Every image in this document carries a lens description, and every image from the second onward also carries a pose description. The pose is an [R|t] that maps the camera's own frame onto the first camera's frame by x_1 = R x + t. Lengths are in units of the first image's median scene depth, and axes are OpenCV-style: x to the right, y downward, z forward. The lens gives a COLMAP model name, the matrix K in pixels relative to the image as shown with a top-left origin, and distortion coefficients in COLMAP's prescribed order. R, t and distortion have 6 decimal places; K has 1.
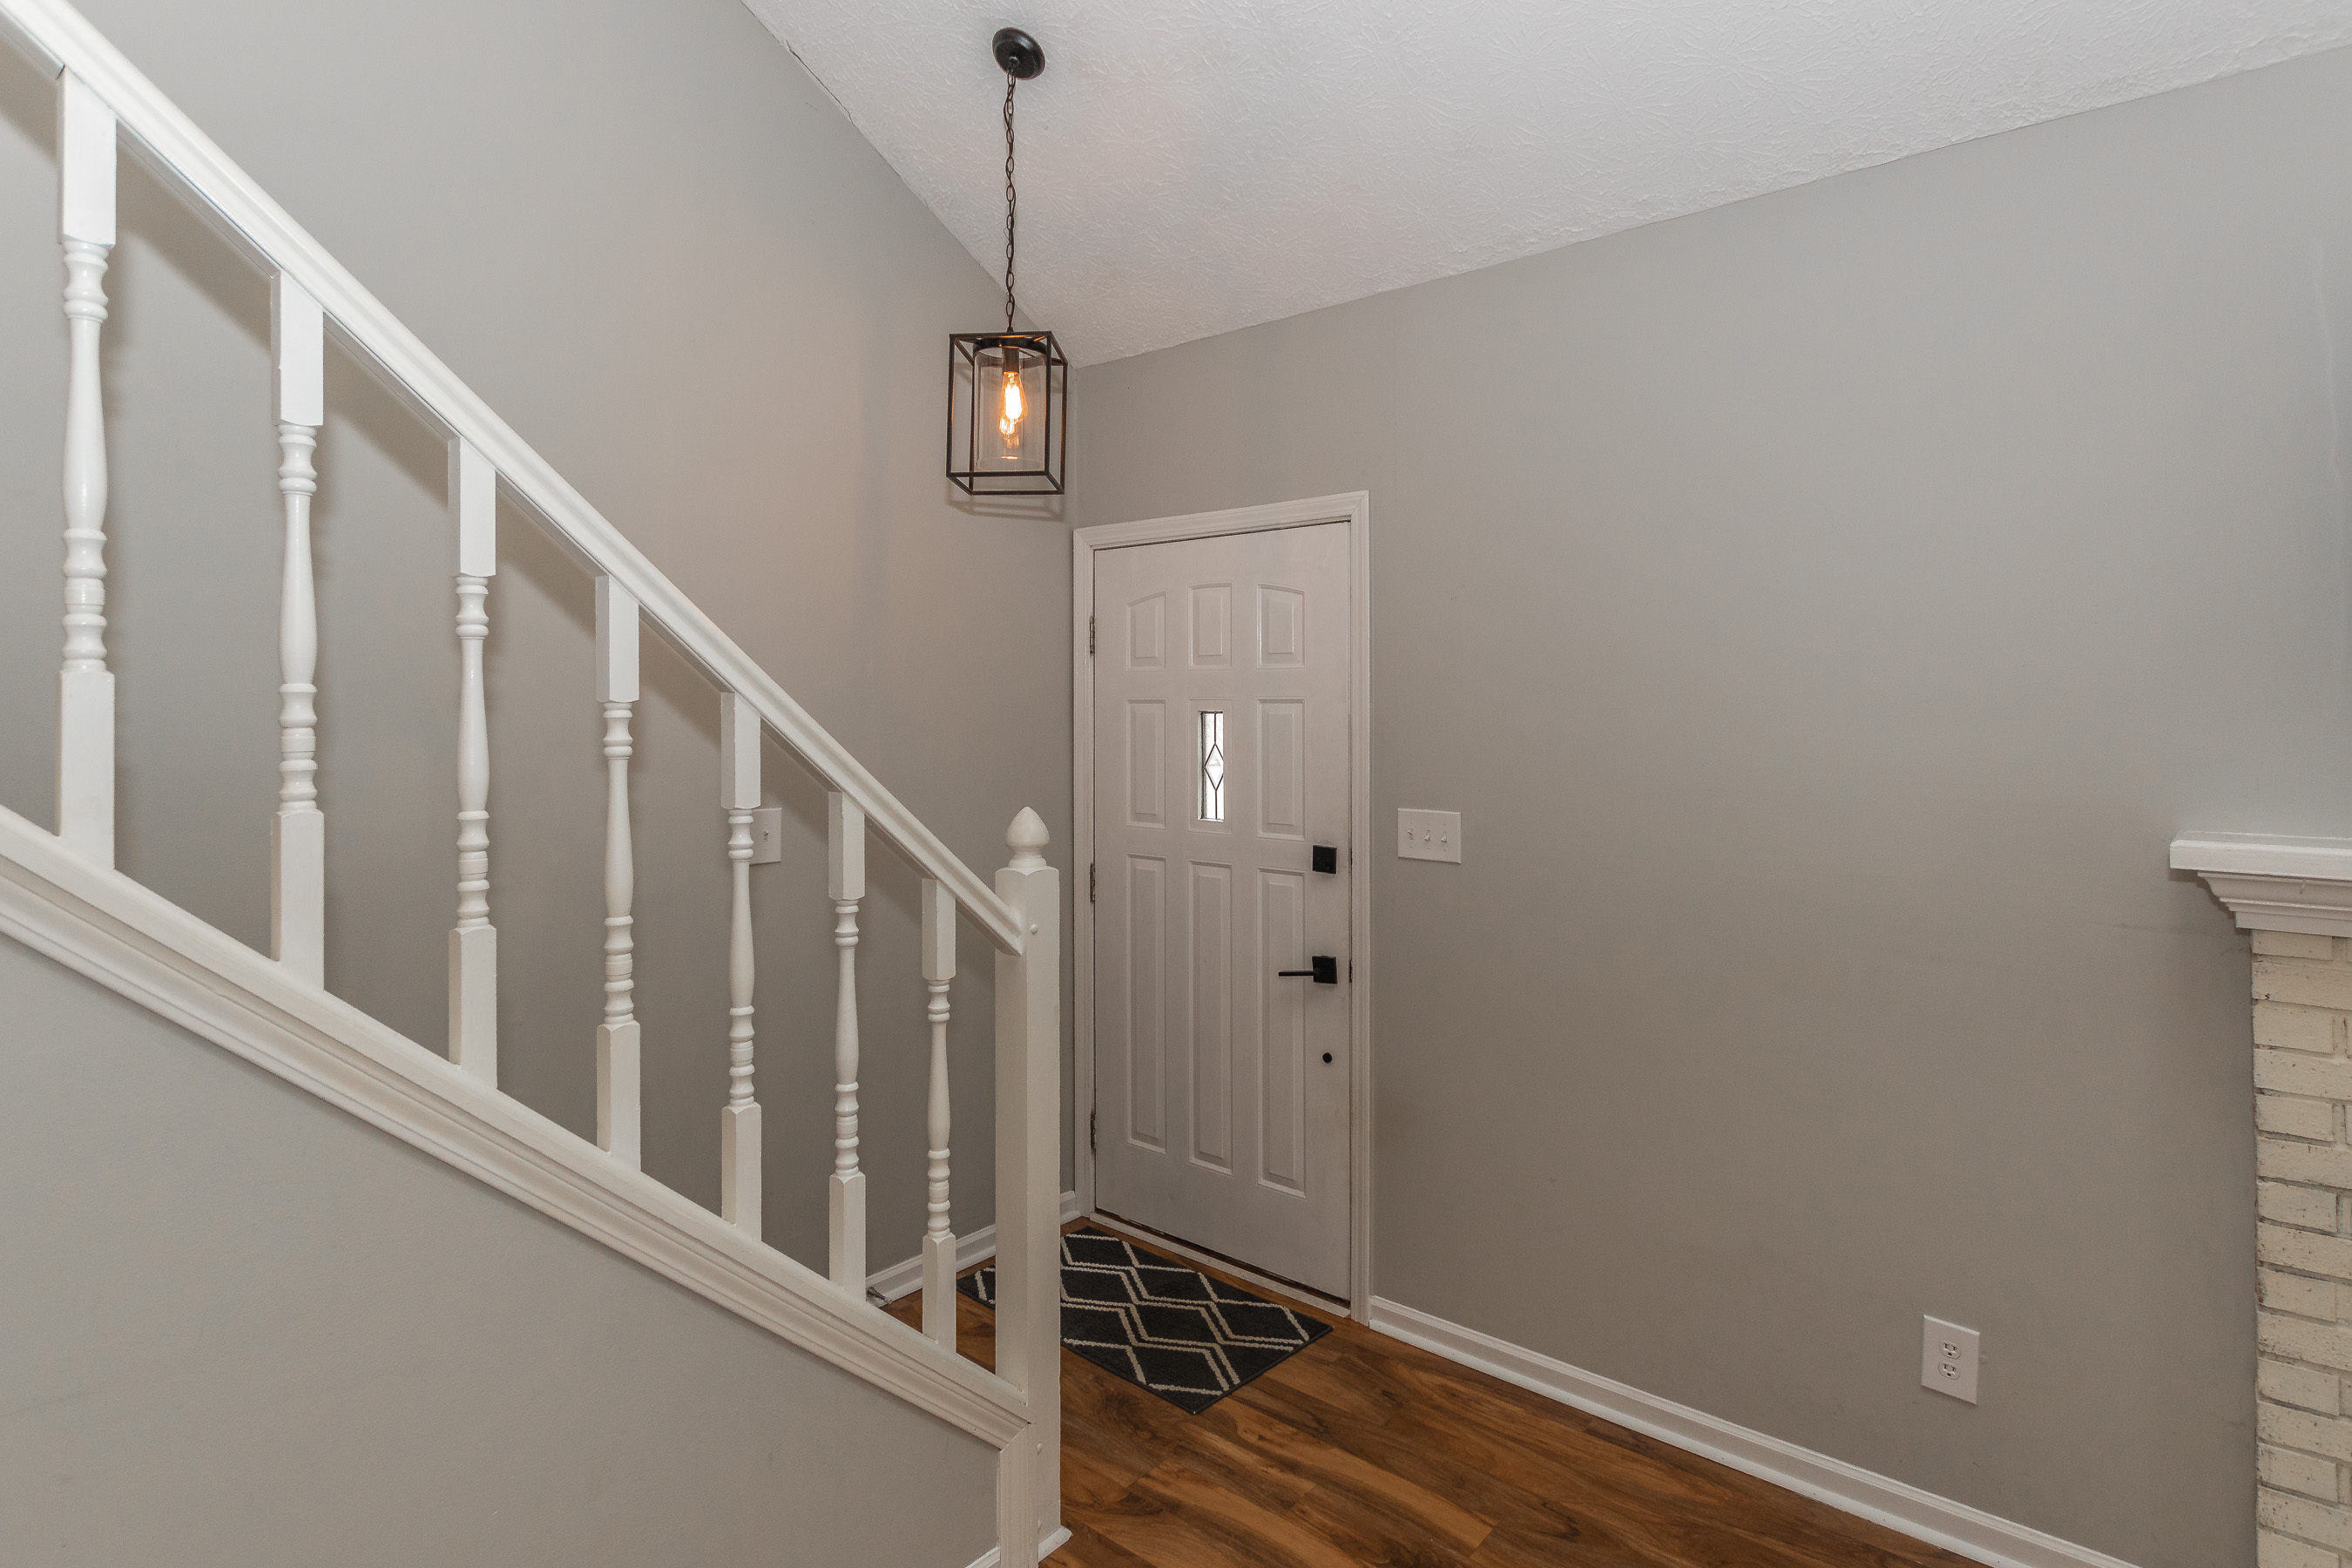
lens RADIAL K [[1228.5, 0, 1121.5], [0, 1228.5, 694.4], [0, 0, 1]] dist [-0.001289, -0.001710]
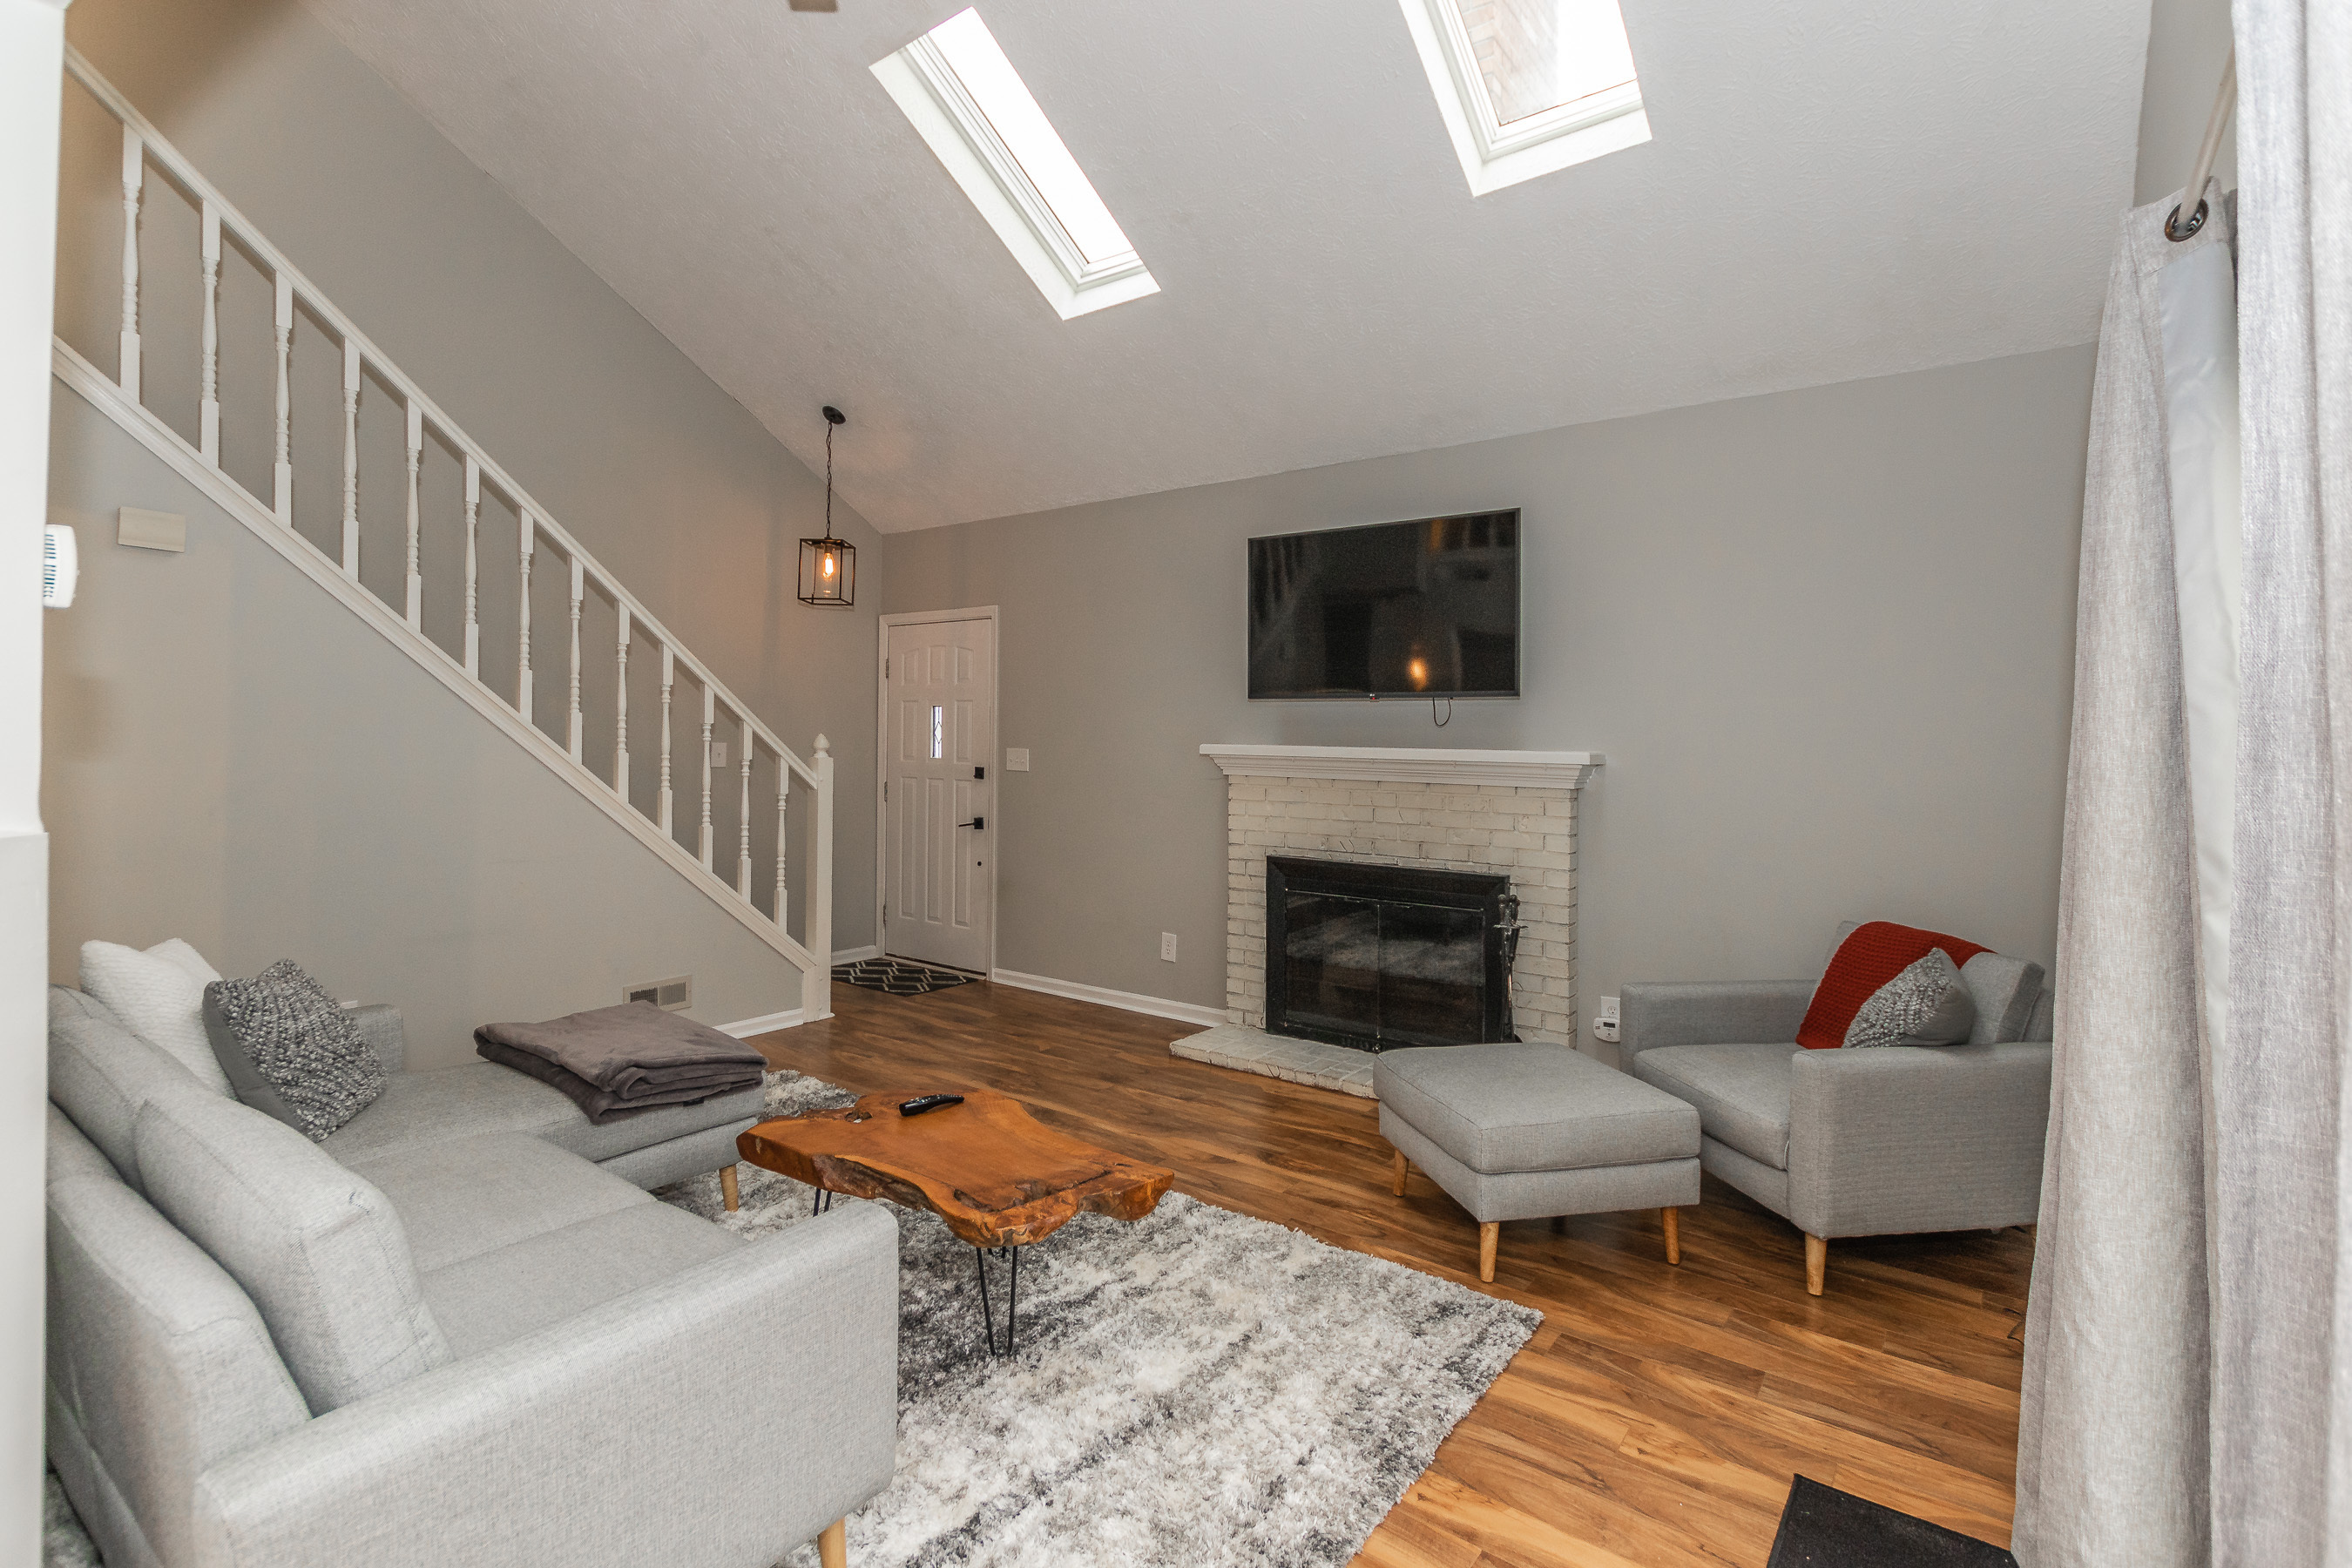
lens RADIAL K [[1121.8, 0, 1119.9], [0, 1121.8, 750.8], [0, 0, 1]] dist [0.011279, -0.000828]
pose [[0.998856, 0.017054, 0.044682, 0.410299], [-0.017942, 0.999648, 0.019536, 0.064628], [-0.044333, -0.020315, 0.998810, -1.272578]]
